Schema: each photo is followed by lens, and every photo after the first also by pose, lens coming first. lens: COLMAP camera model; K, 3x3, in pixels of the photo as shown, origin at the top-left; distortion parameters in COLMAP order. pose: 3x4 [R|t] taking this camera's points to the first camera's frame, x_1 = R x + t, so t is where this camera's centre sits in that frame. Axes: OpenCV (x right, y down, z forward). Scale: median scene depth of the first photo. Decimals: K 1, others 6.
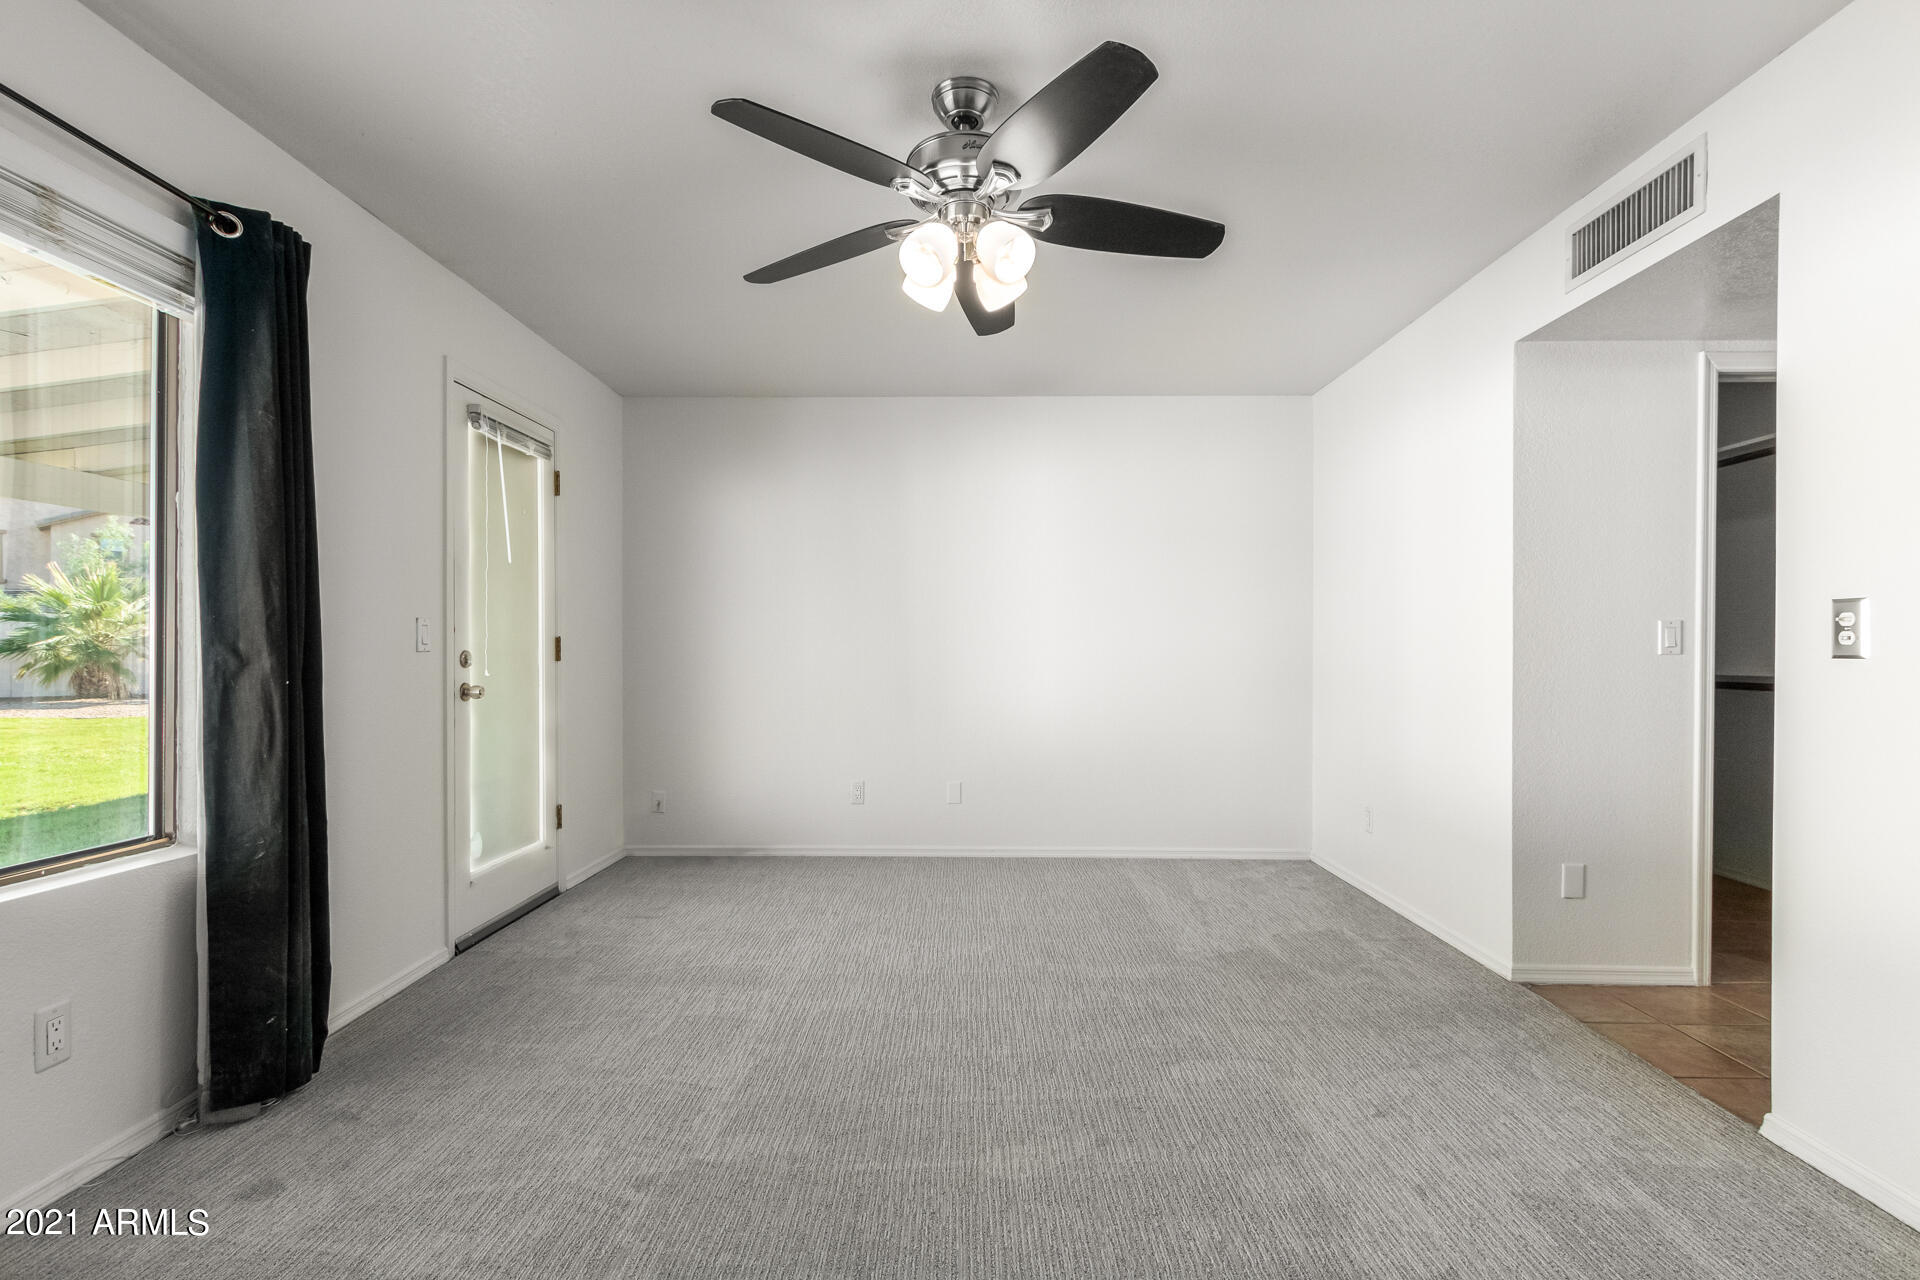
lens RADIAL K [[892.4, 0, 956.0], [0, 892.4, 643.2], [0, 0, 1]] dist [0.011572, -0.004804]
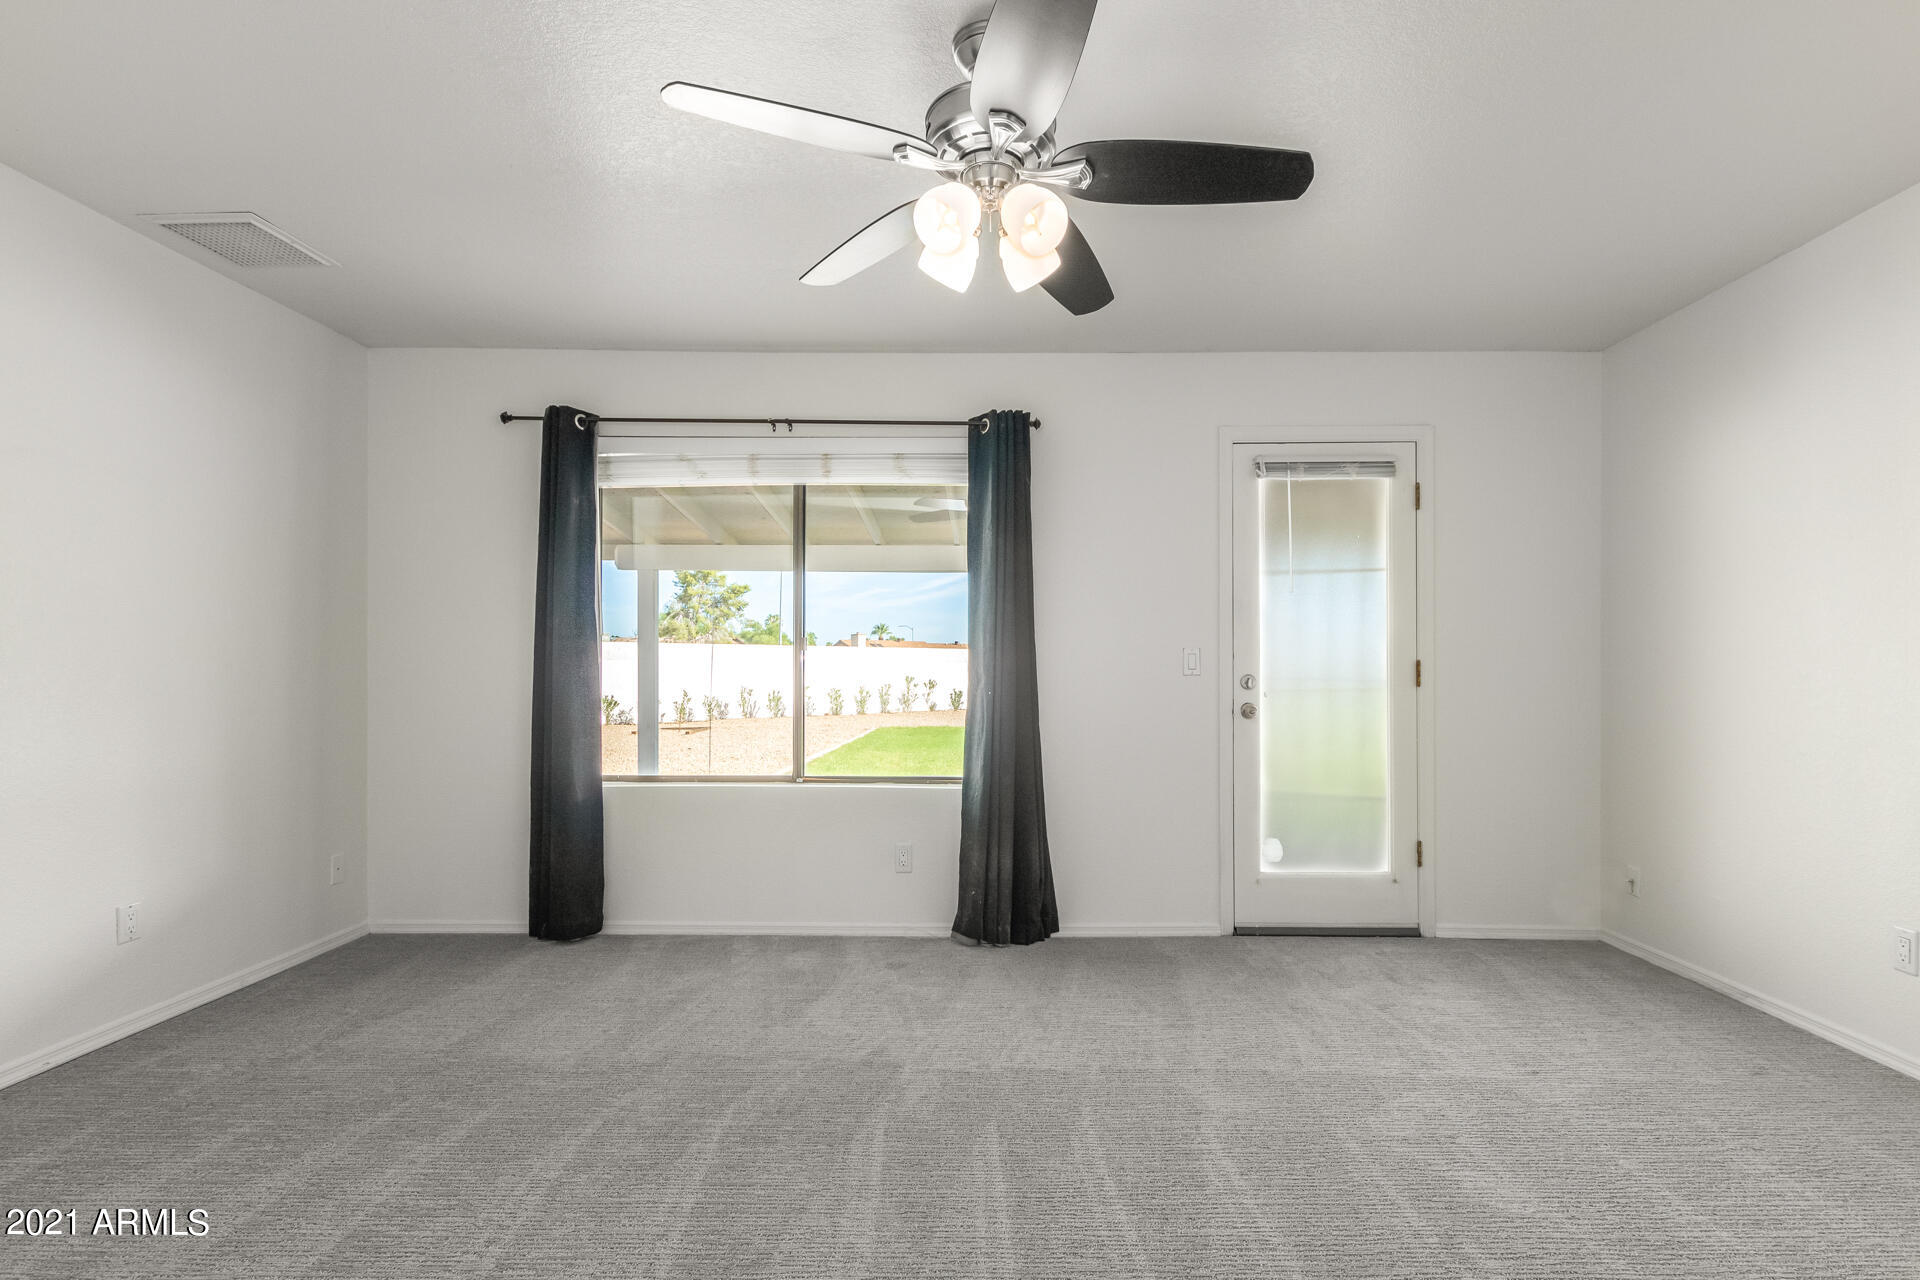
lens RADIAL K [[892.4, 0, 972.8], [0, 892.4, 673.2], [0, 0, 1]] dist [0.011572, -0.004804]
pose [[-0.002736, 0.005307, -0.999982, 0.645774], [0.003074, 0.999981, 0.005299, -0.001040], [0.999992, -0.003059, -0.002752, 0.707798]]
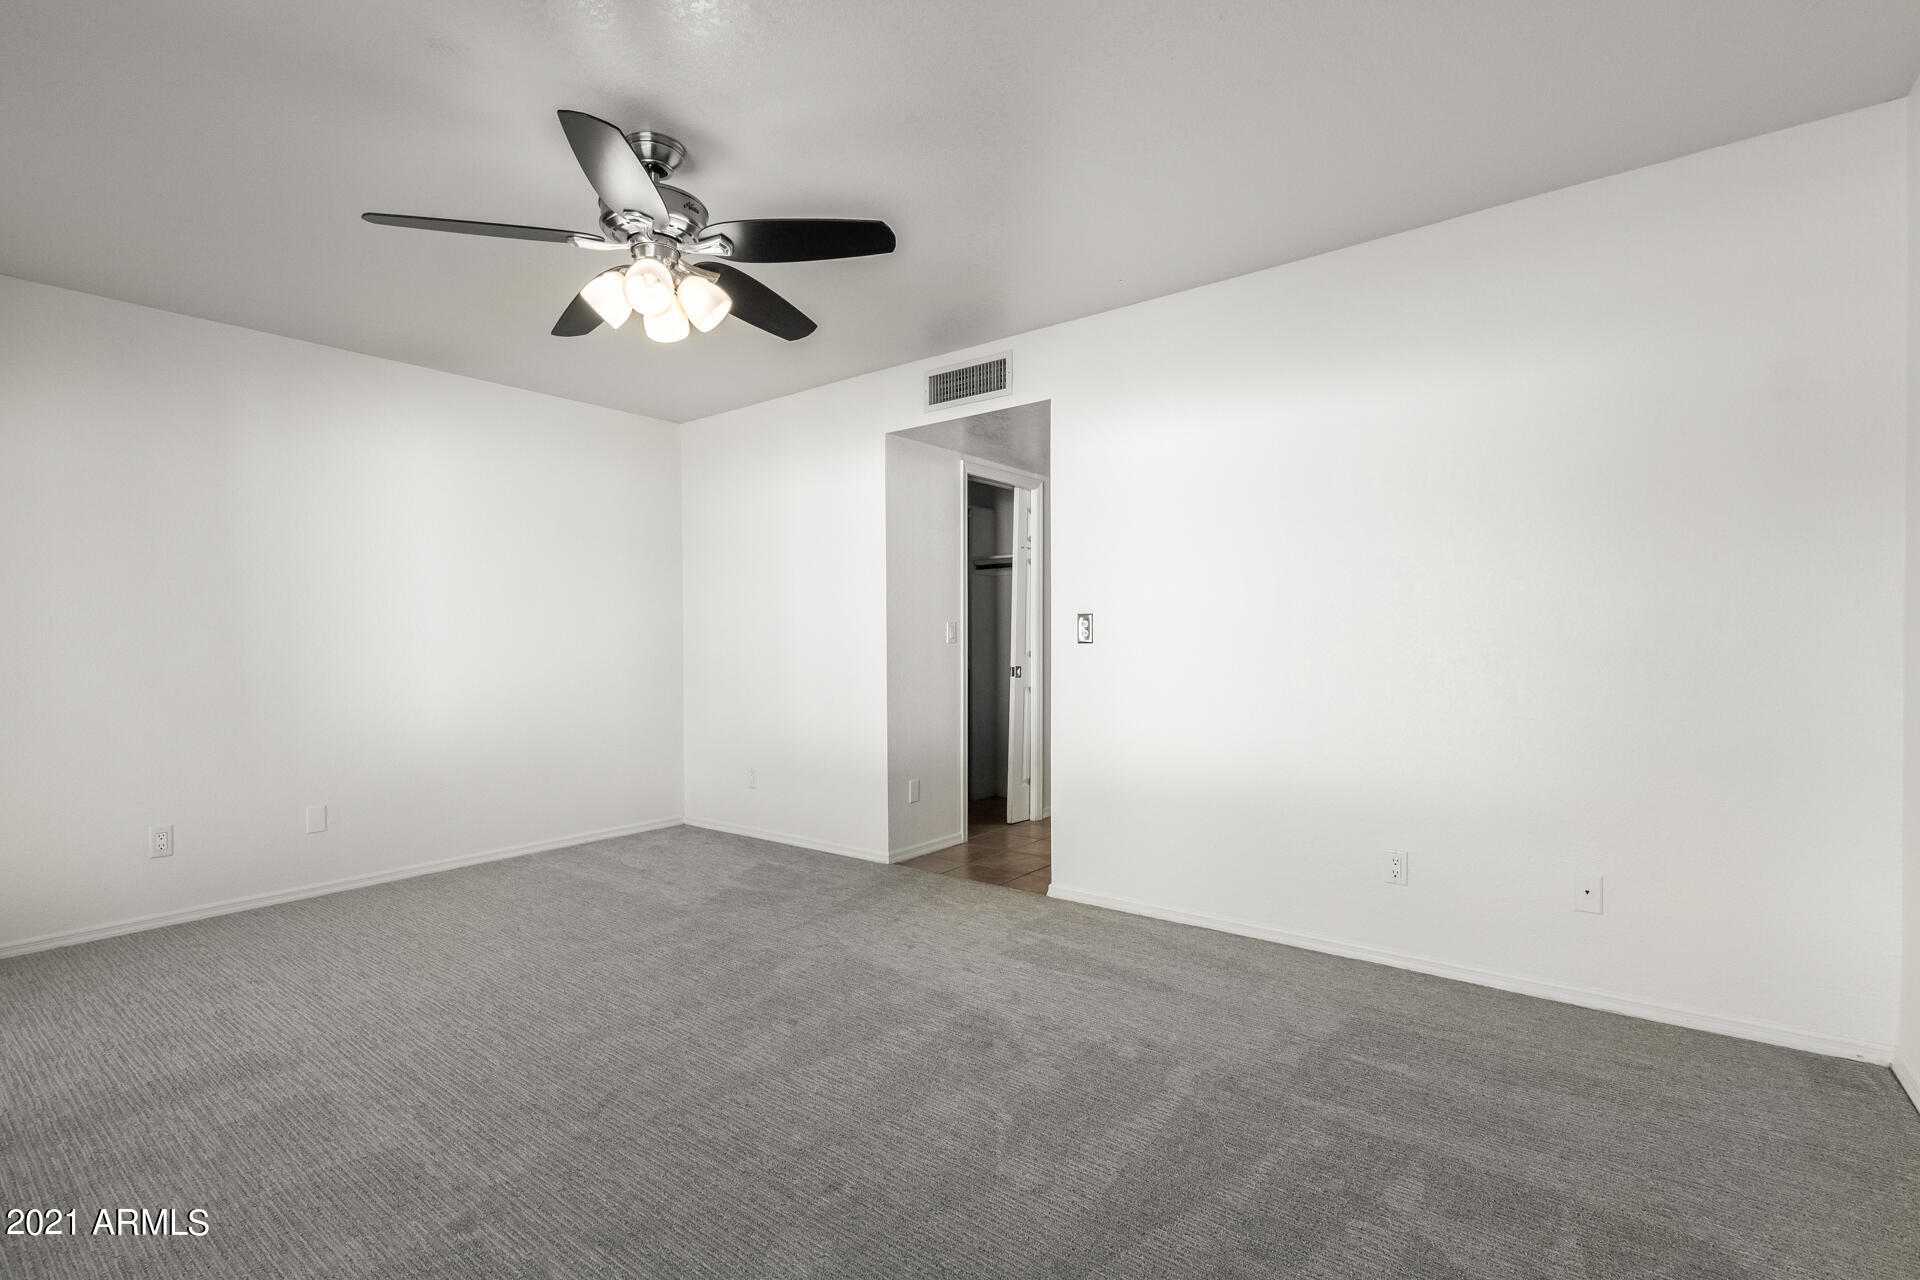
lens RADIAL K [[892.4, 0, 979.1], [0, 892.4, 639.0], [0, 0, 1]] dist [0.011572, -0.004804]
pose [[0.580192, -0.006469, 0.814454, -0.495225], [0.005041, 0.999978, 0.004352, -0.002022], [-0.814464, 0.001581, 0.580212, 0.018455]]
